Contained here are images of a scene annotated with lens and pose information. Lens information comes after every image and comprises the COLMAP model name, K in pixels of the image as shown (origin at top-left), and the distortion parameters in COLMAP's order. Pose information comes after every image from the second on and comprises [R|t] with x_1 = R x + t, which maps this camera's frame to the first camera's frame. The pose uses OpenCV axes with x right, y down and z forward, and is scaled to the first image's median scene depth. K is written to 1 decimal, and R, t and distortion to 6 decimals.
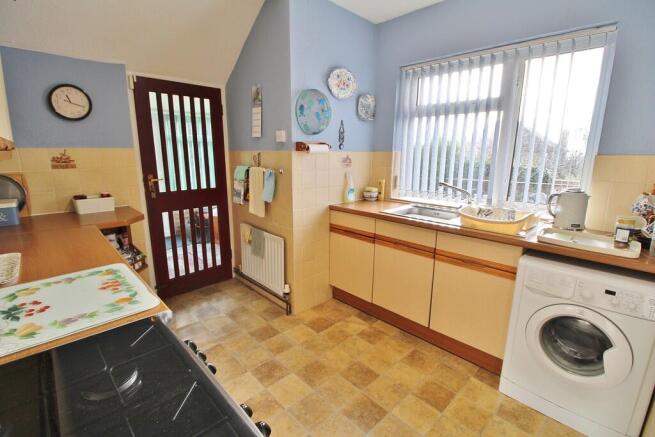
lens RADIAL K [[303.8, 0, 327.5], [0, 303.8, 218.5], [0, 0, 1]] dist [0.017617, -0.025669]
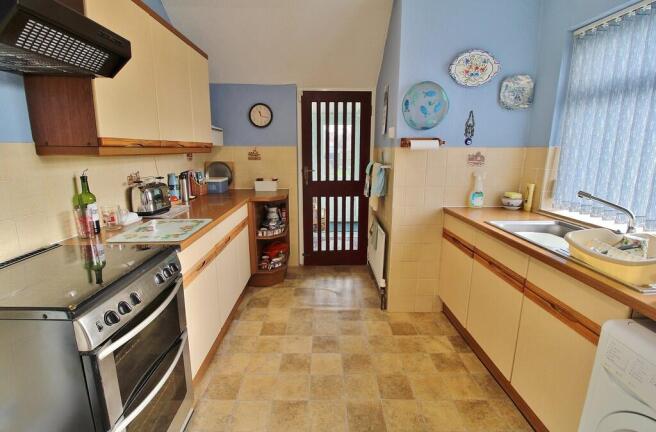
lens RADIAL K [[311.9, 0, 328.0], [0, 311.9, 216.0], [0, 0, 1]] dist [0.001456, -0.000188]
pose [[0.728270, 0.140627, -0.670706, 0.405431], [-0.142345, 0.988414, 0.052680, -0.019804], [0.670344, 0.057107, 0.739850, 0.097941]]
